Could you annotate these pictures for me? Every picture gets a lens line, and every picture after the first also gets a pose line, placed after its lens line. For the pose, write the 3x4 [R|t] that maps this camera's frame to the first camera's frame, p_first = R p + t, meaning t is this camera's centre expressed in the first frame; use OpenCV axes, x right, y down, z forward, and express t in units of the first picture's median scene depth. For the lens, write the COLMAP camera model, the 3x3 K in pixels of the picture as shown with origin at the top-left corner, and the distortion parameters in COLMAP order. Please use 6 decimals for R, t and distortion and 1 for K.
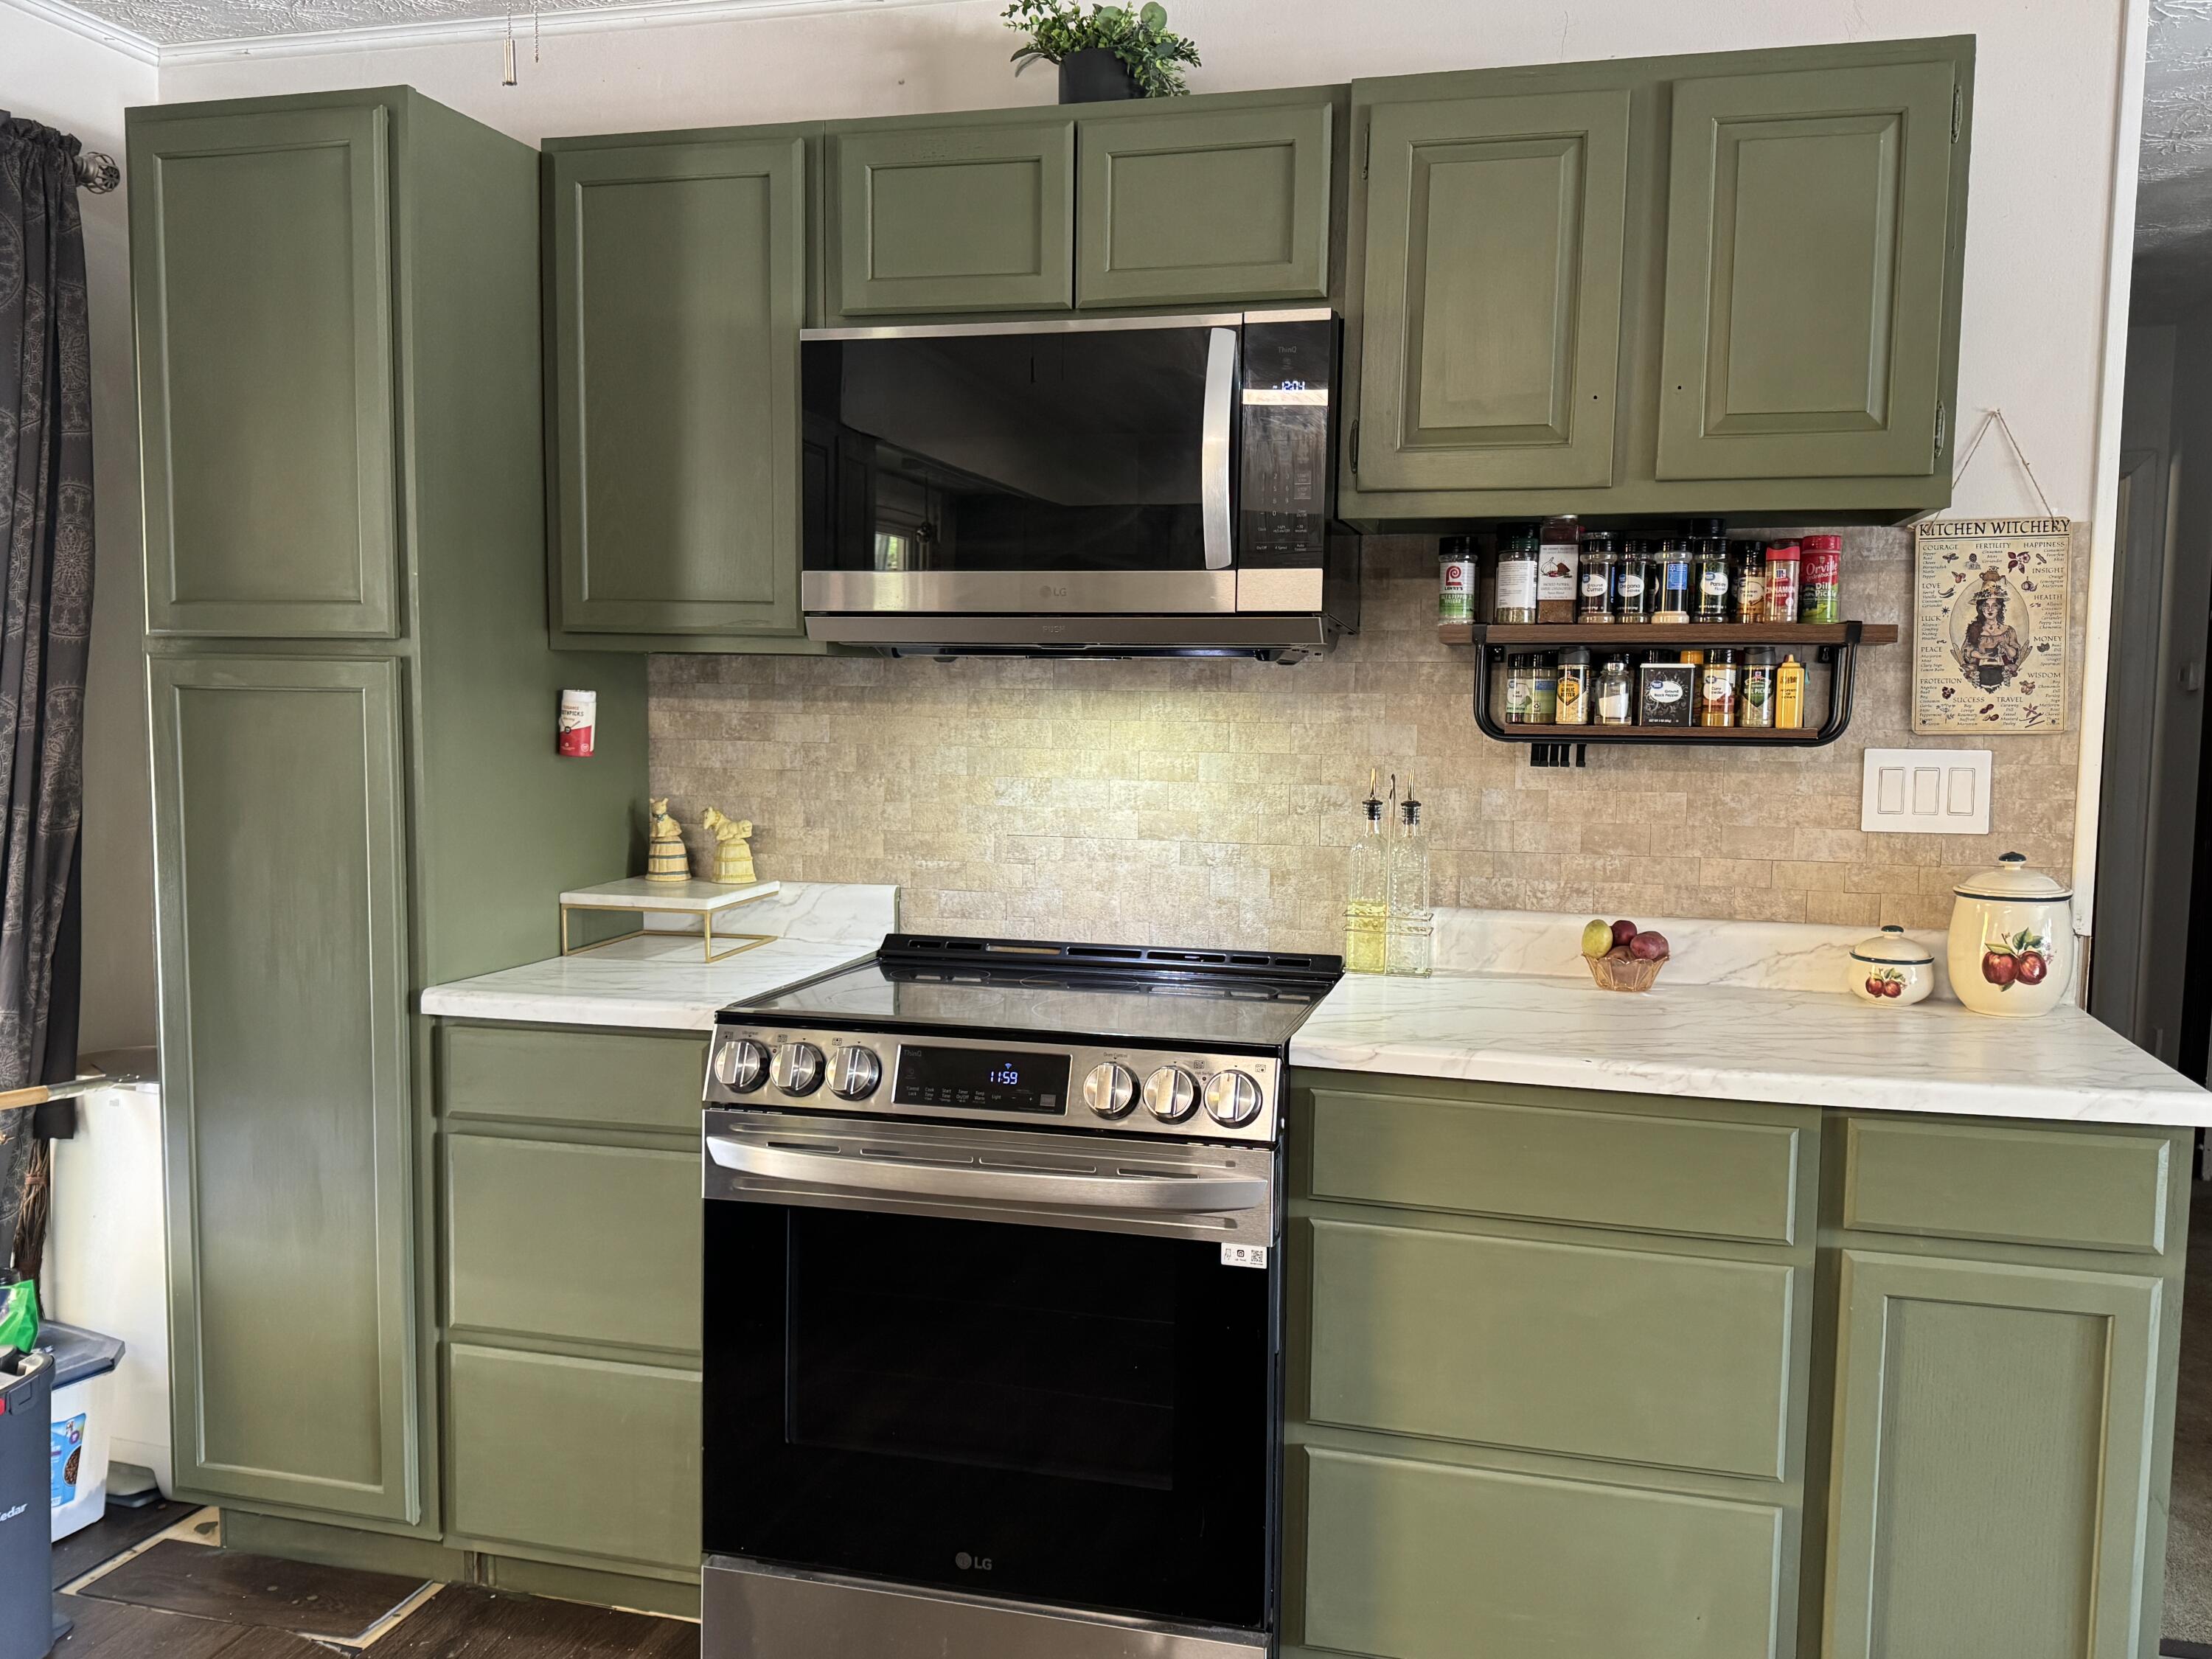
lens RADIAL K [[1810.4, 0, 1104.9], [0, 1810.4, 838.9], [0, 0, 1]] dist [0.136915, -0.223184]
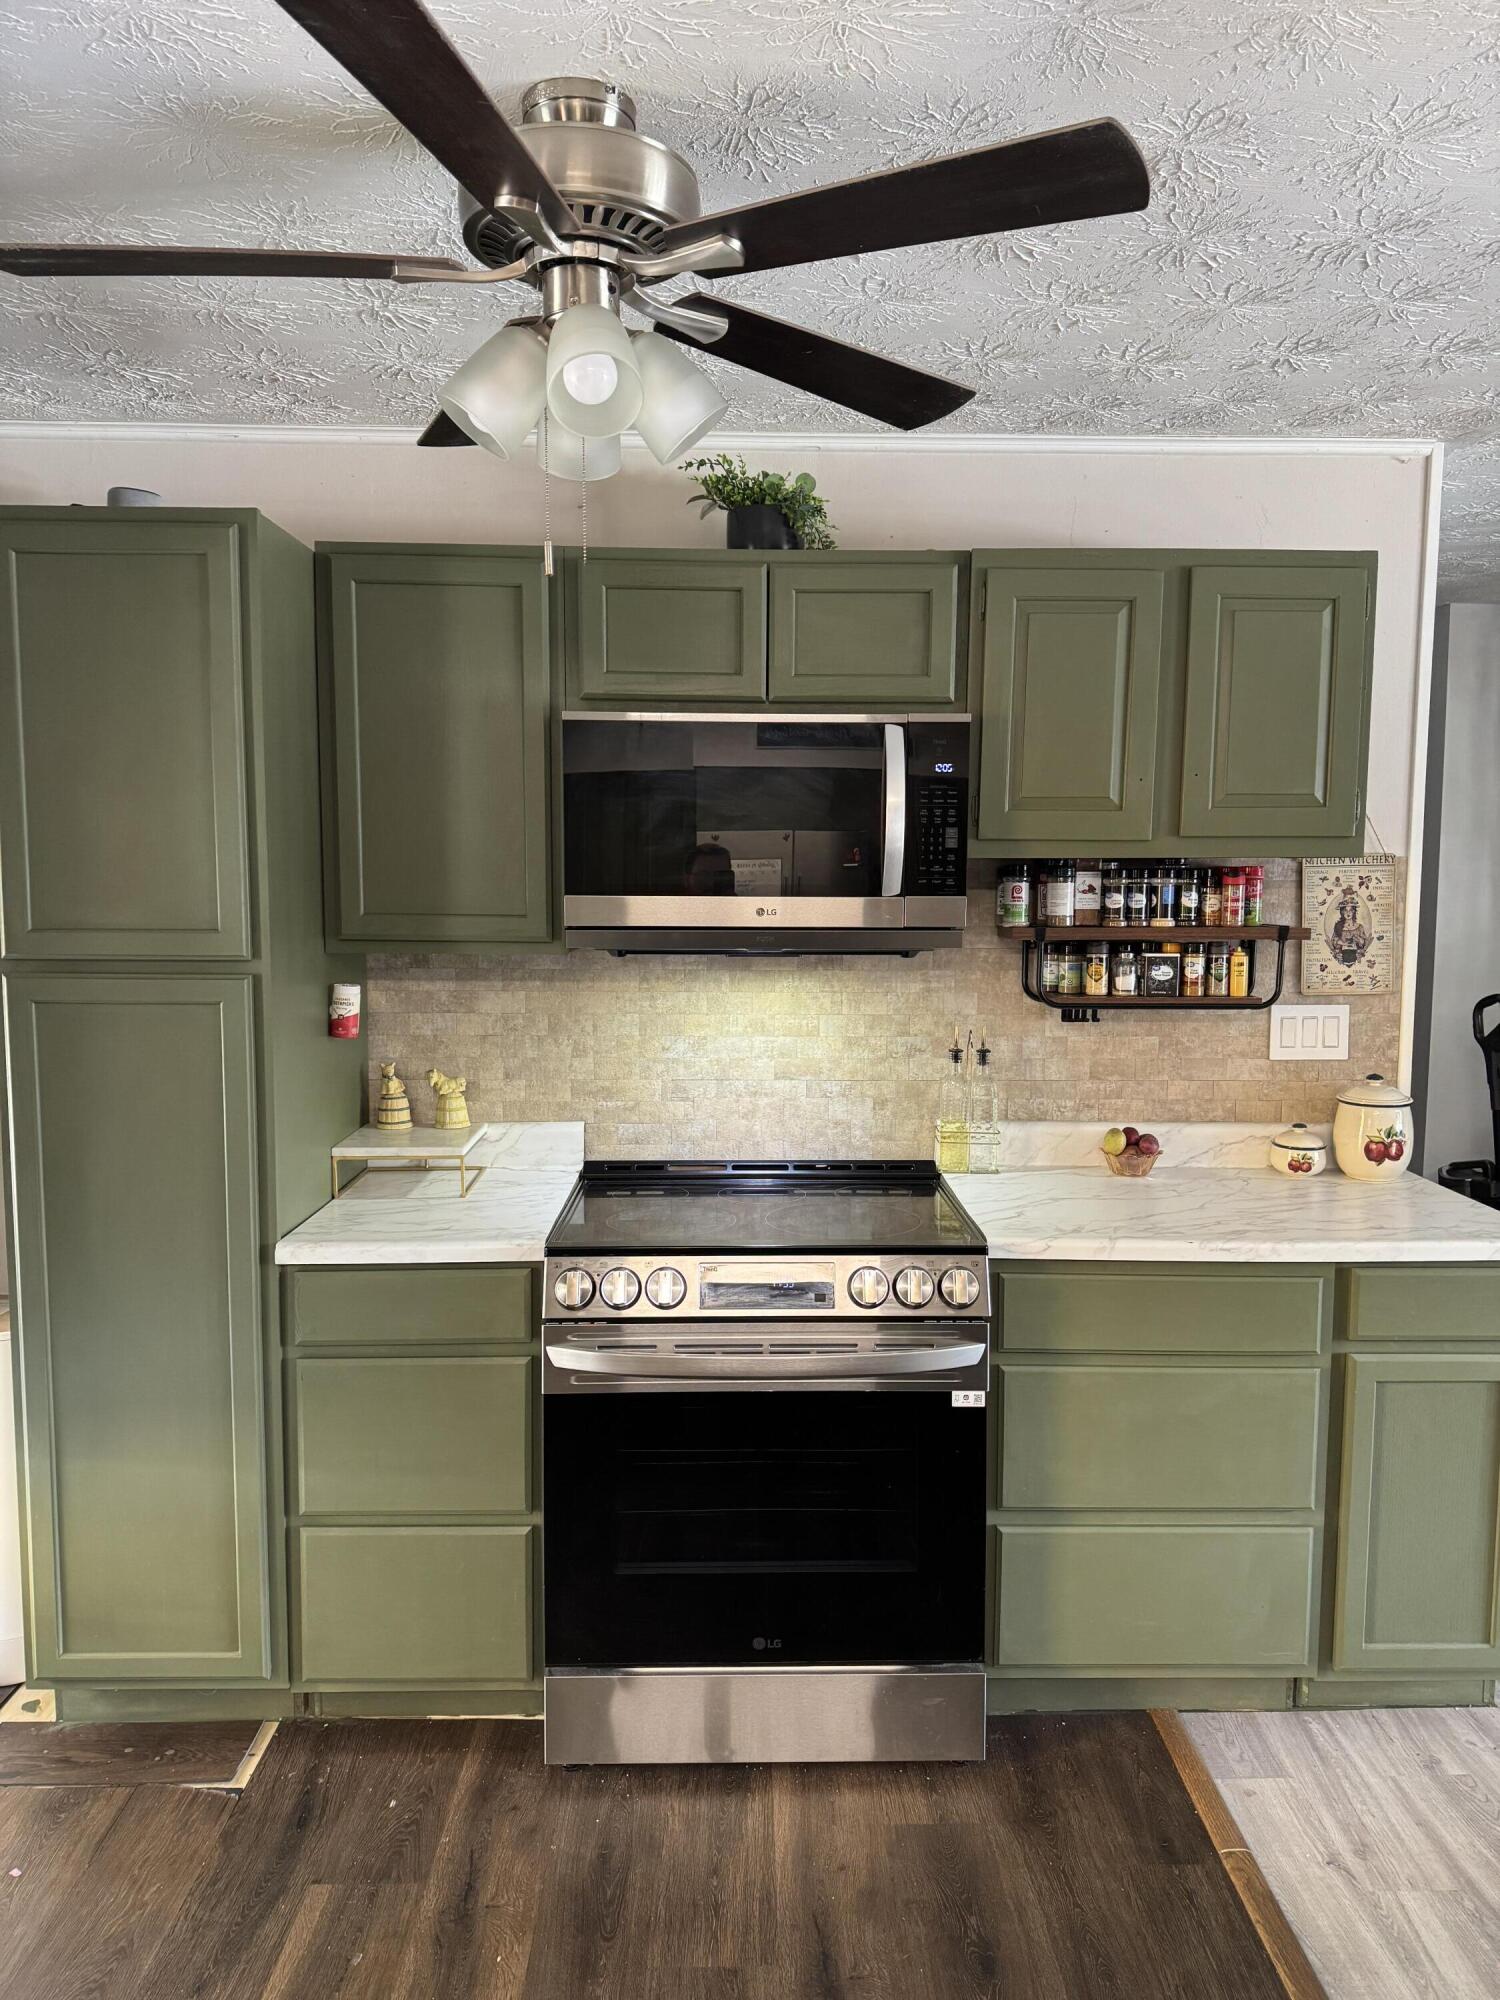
lens RADIAL K [[1406.0, 0, 752.3], [0, 1406.0, 1005.5], [0, 0, 1]] dist [0.130927, -0.182720]
pose [[0.960340, -0.034658, 0.276670, -0.309747], [0.030922, 0.999362, 0.017856, -0.080848], [-0.277113, -0.008593, 0.960799, -0.000315]]
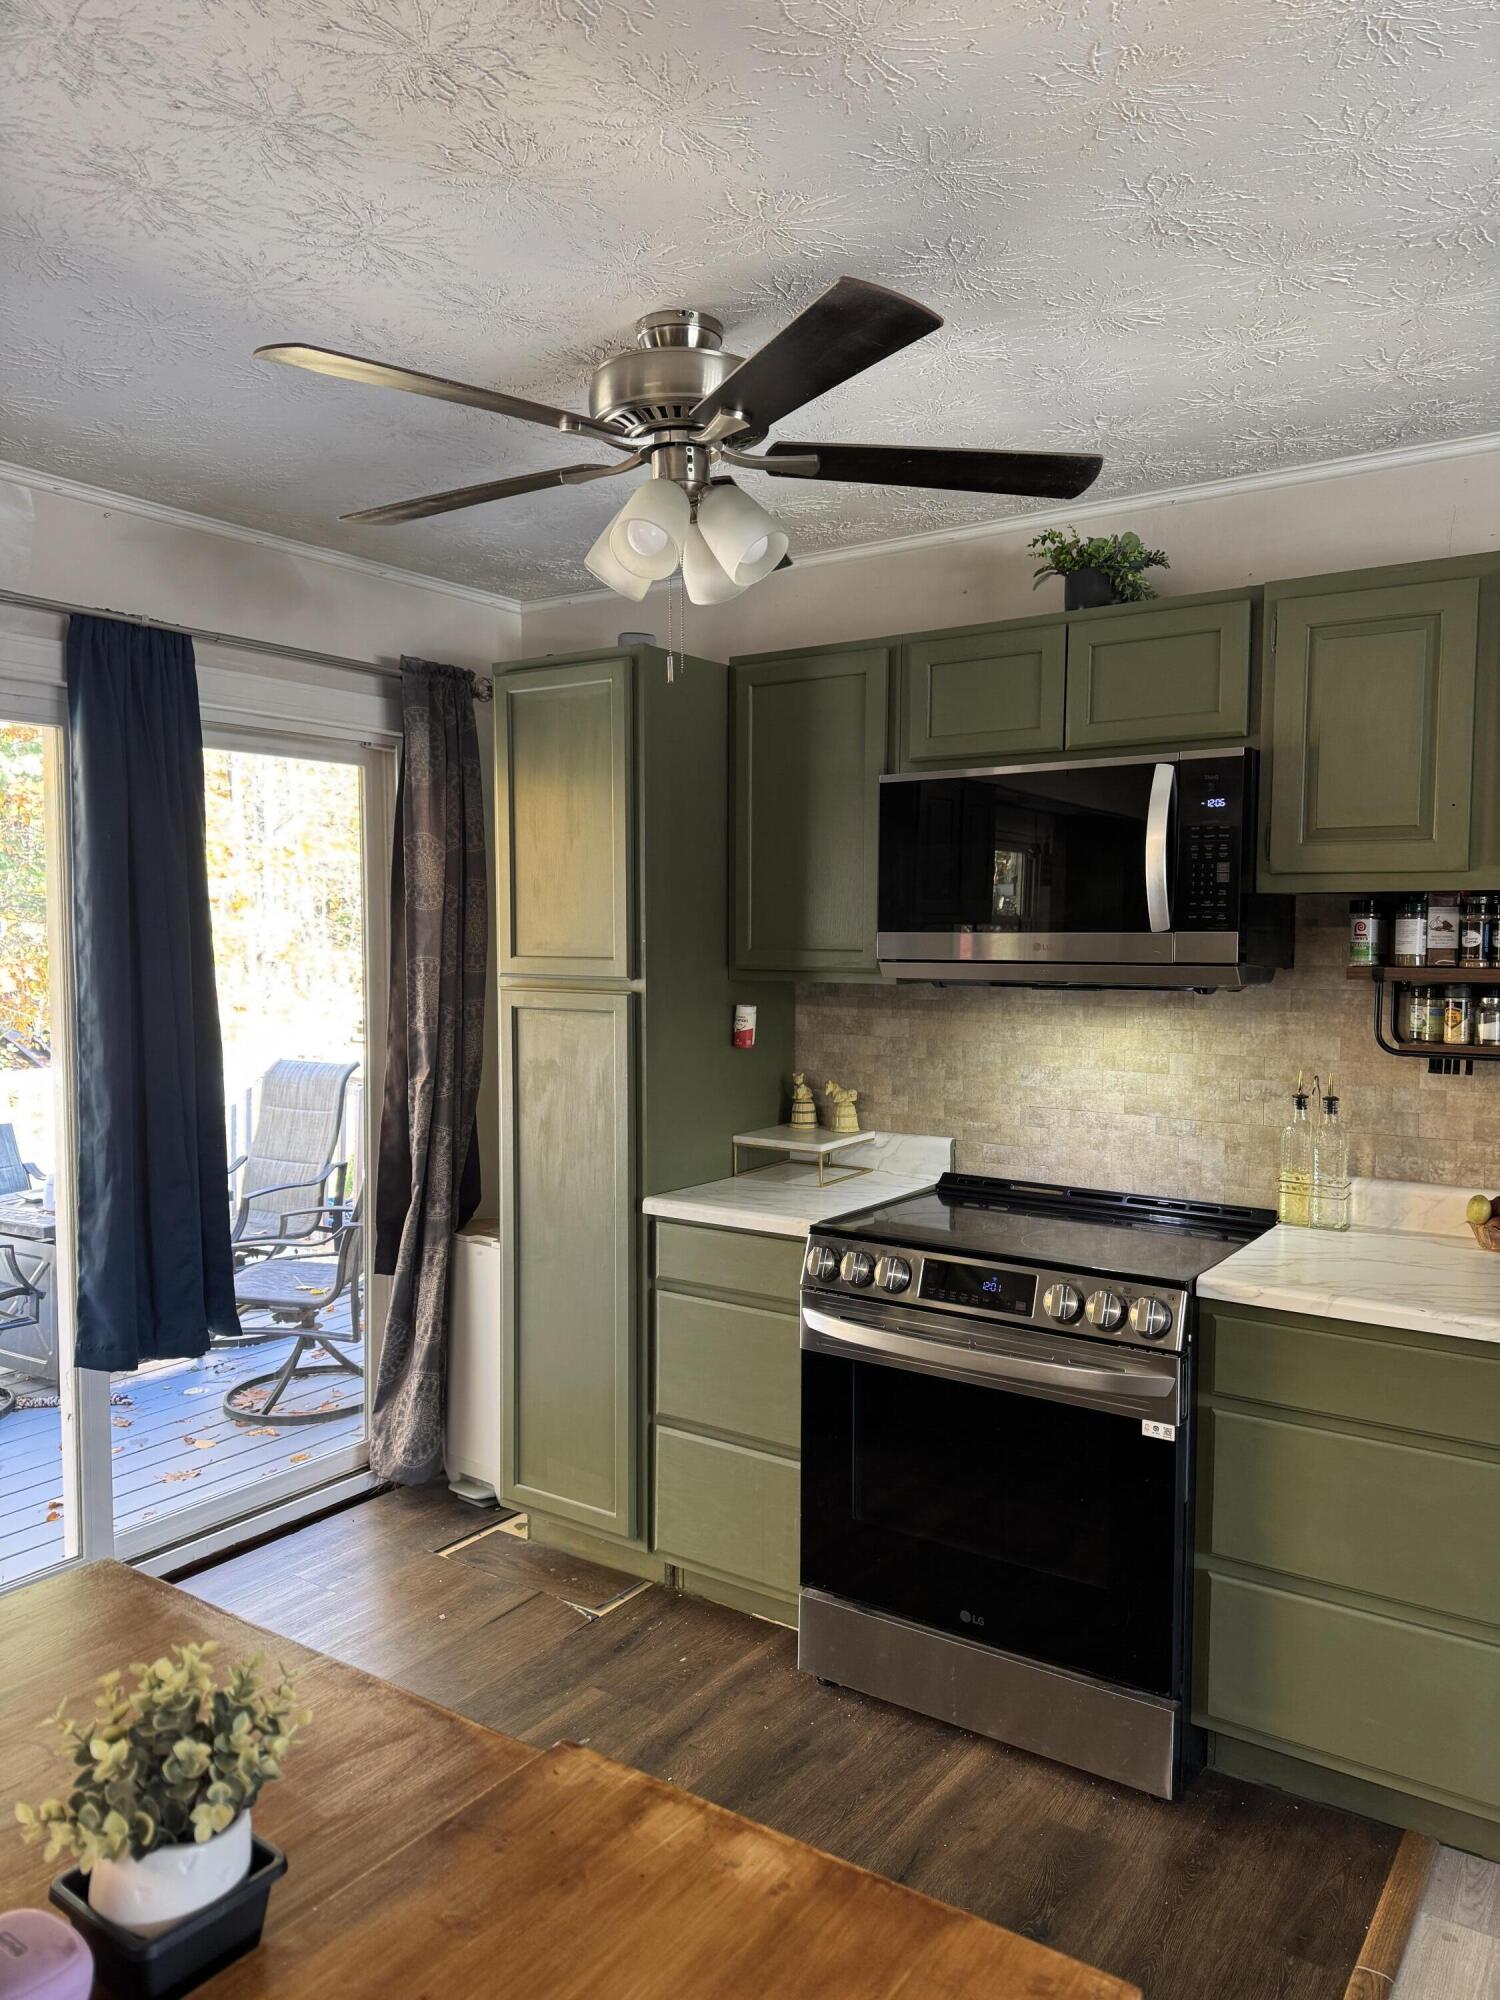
lens RADIAL K [[1402.5, 0, 743.0], [0, 1402.5, 1007.8], [0, 0, 1]] dist [0.193775, -0.431737]
pose [[0.940814, 0.008204, -0.338825, 0.120508], [-0.018629, 0.999447, -0.027527, -0.049443], [0.338412, 0.032210, 0.940447, -0.126545]]
